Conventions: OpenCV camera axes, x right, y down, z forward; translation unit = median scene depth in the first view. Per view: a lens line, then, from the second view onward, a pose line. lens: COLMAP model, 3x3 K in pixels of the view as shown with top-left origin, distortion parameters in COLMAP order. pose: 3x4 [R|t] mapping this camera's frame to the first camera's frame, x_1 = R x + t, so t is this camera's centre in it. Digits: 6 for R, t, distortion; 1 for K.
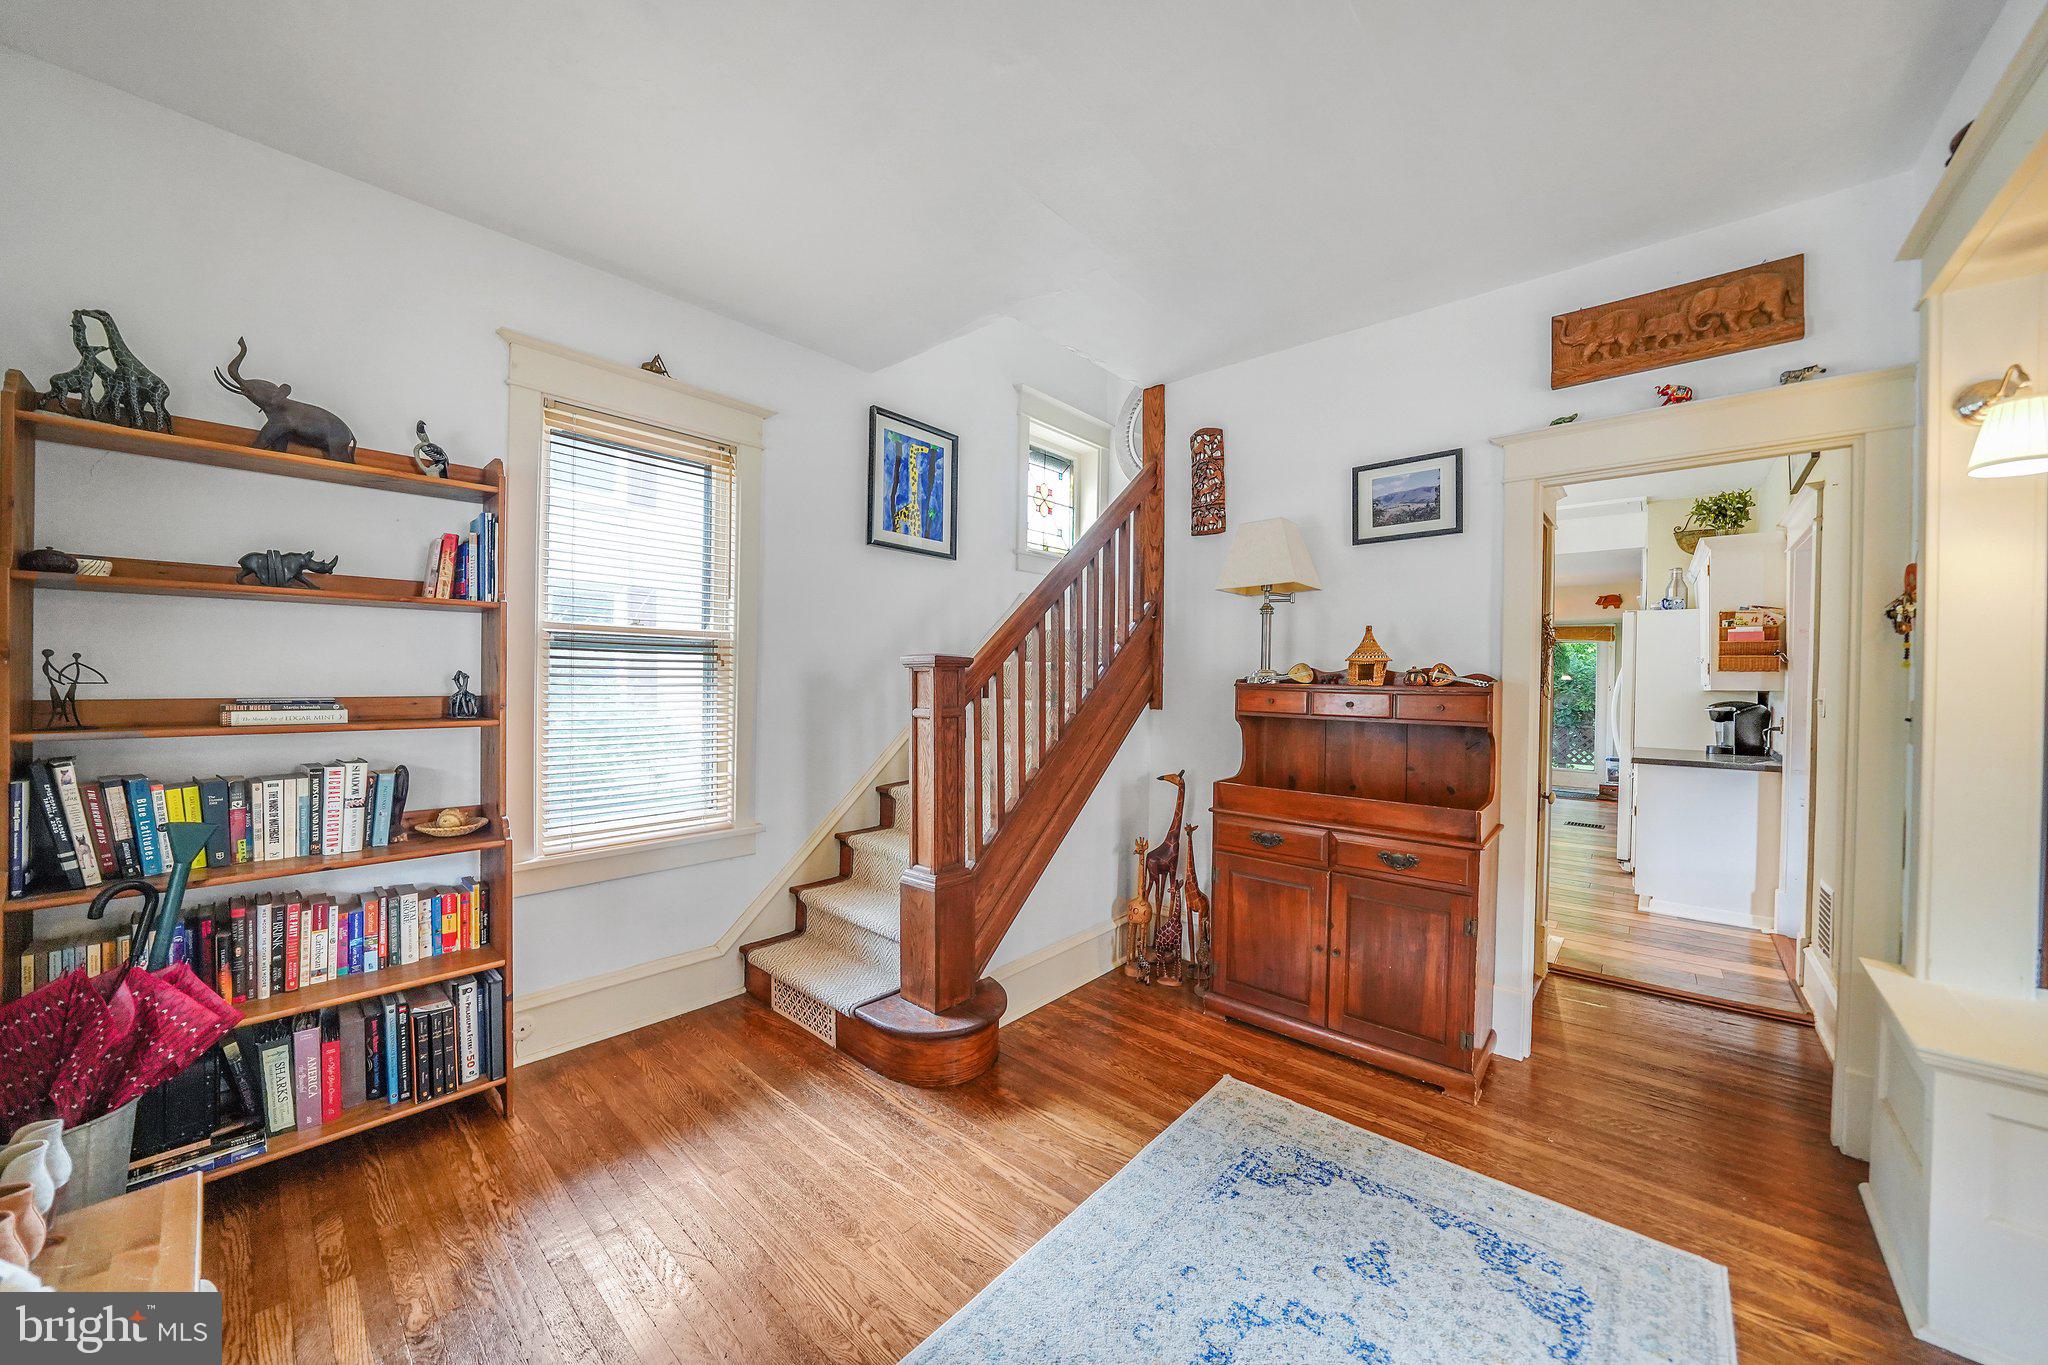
lens RADIAL K [[718.4, 0, 1023.8], [0, 718.4, 683.5], [0, 0, 1]] dist [-0.021484, 0.002082]
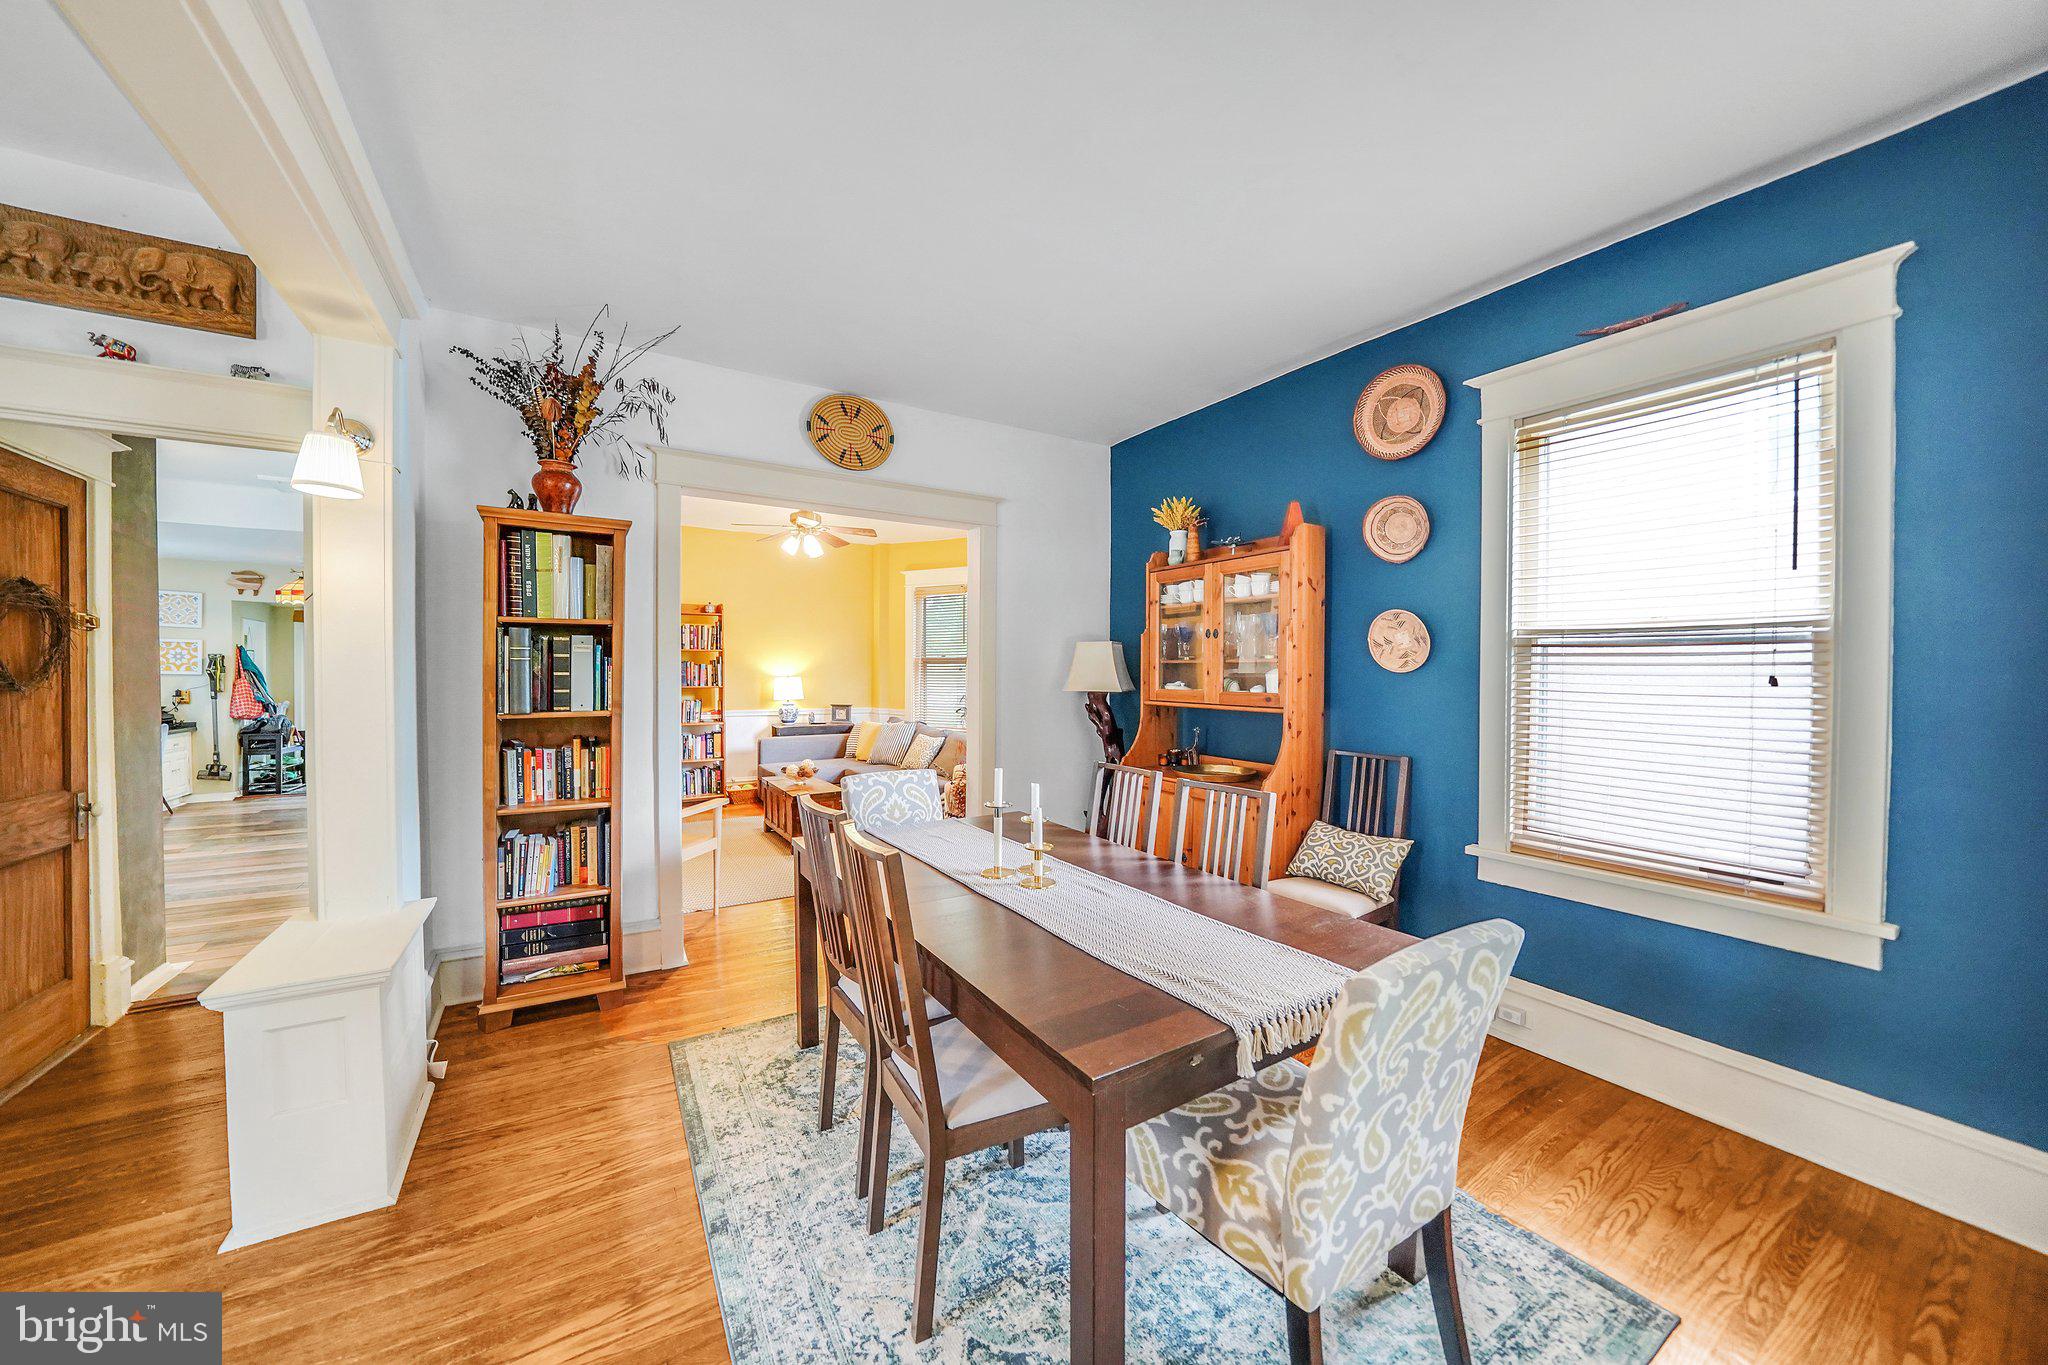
lens RADIAL K [[718.4, 0, 1009.0], [0, 718.4, 683.6], [0, 0, 1]] dist [-0.021484, 0.002082]
pose [[0.288578, -0.022429, 0.957194, 0.340088], [0.008026, 0.999747, 0.021006, 0.007665], [-0.957423, 0.001620, 0.288685, -0.304703]]
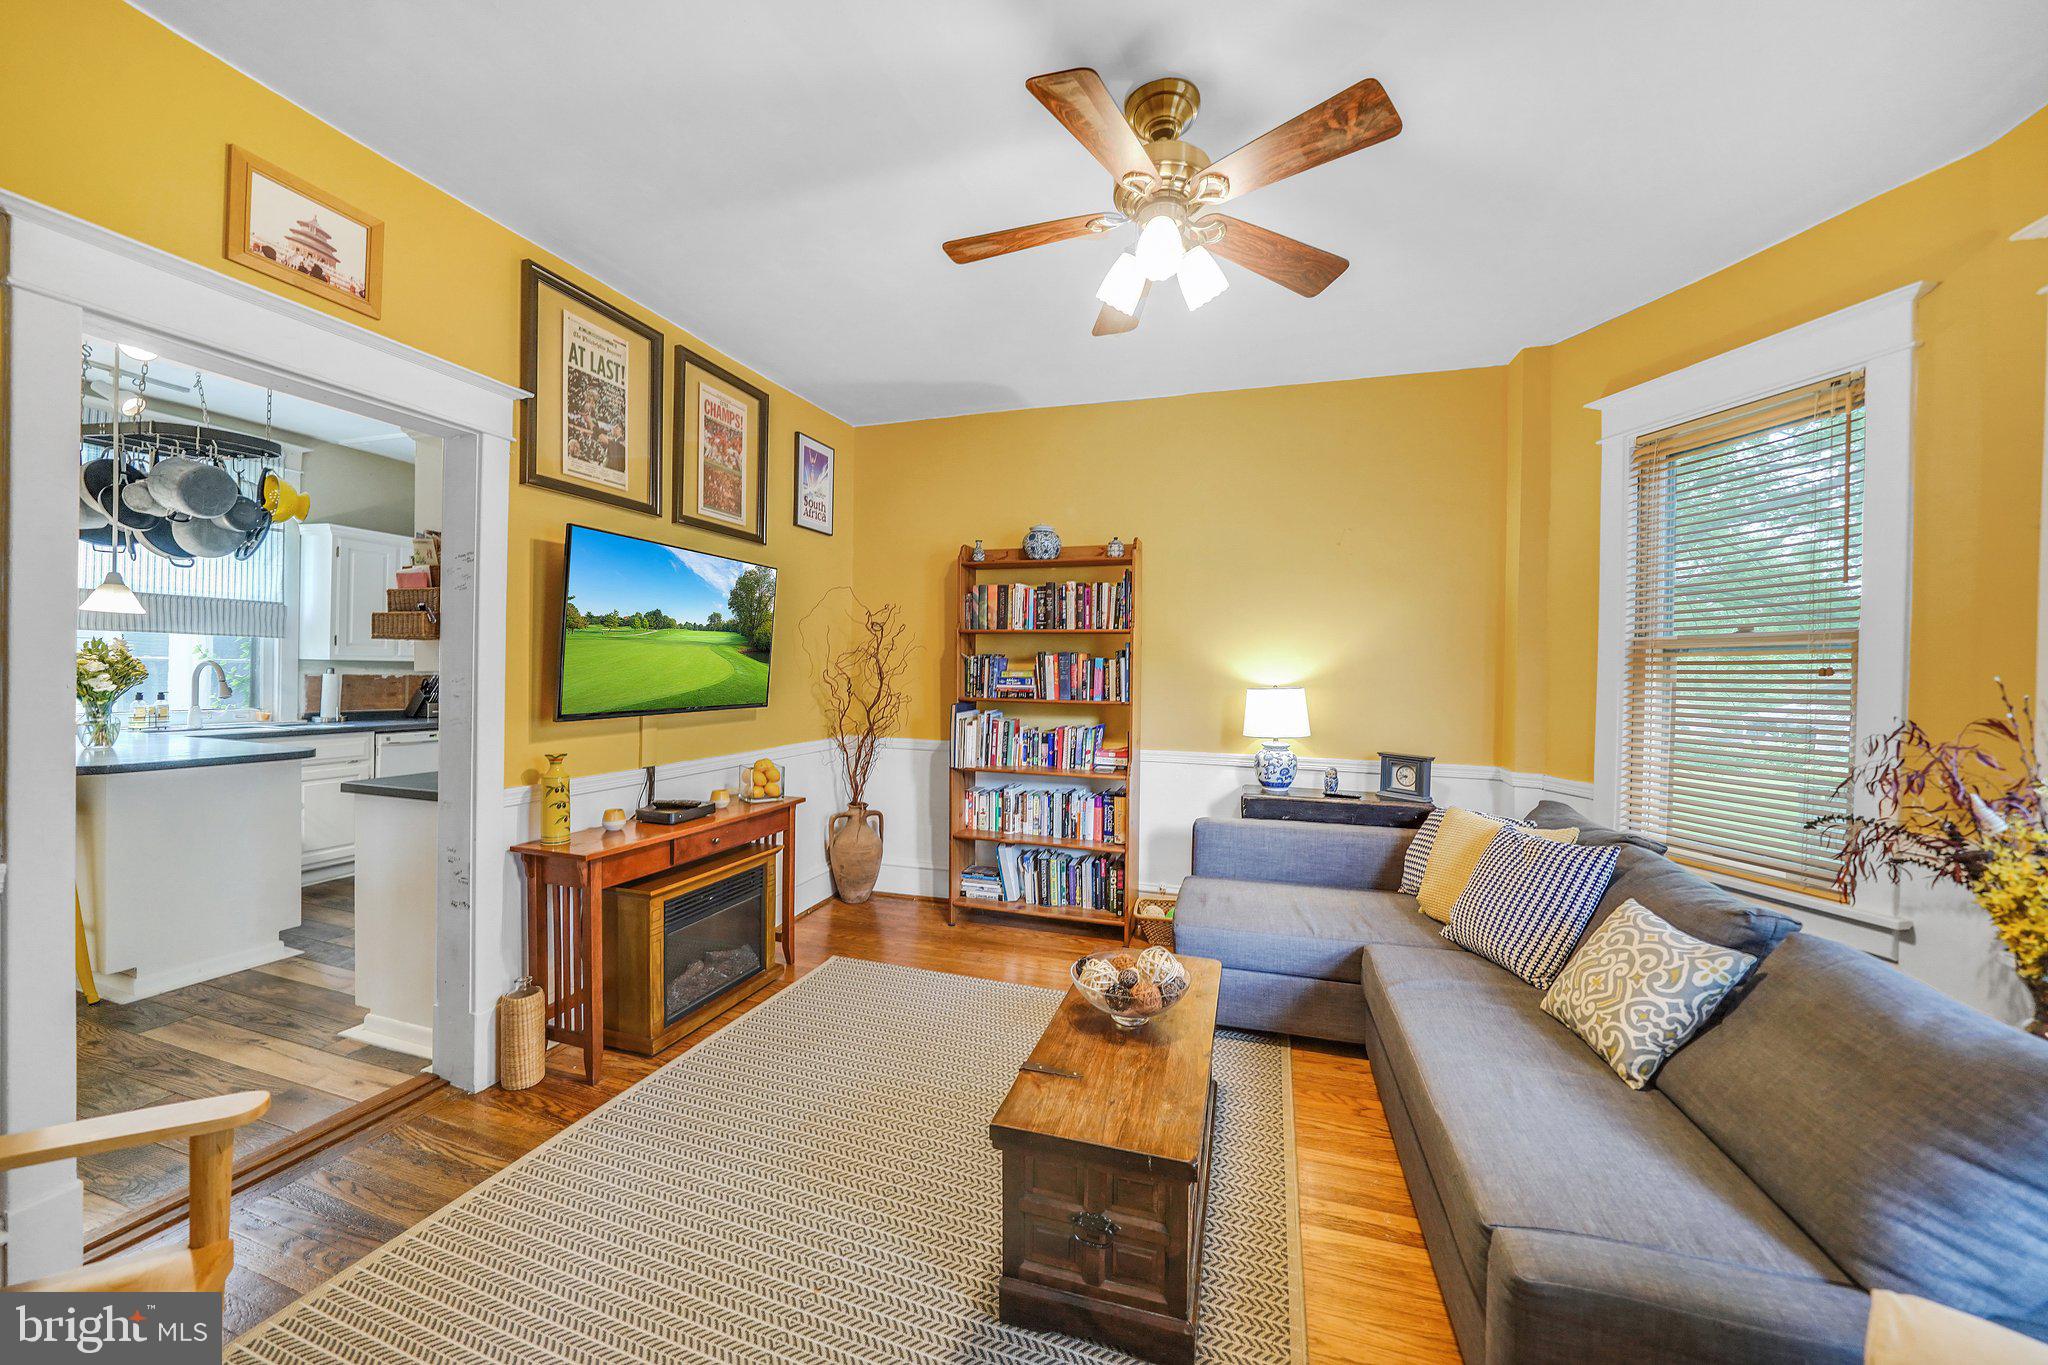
lens RADIAL K [[732.0, 0, 1024.8], [0, 732.0, 677.7], [0, 0, 1]] dist [-0.013234, -0.000021]
pose [[0.915715, 0.003911, 0.401809, 1.852674], [-0.003899, 0.999992, -0.000848, 0.020343], [-0.401809, -0.000791, 0.915723, 0.320010]]
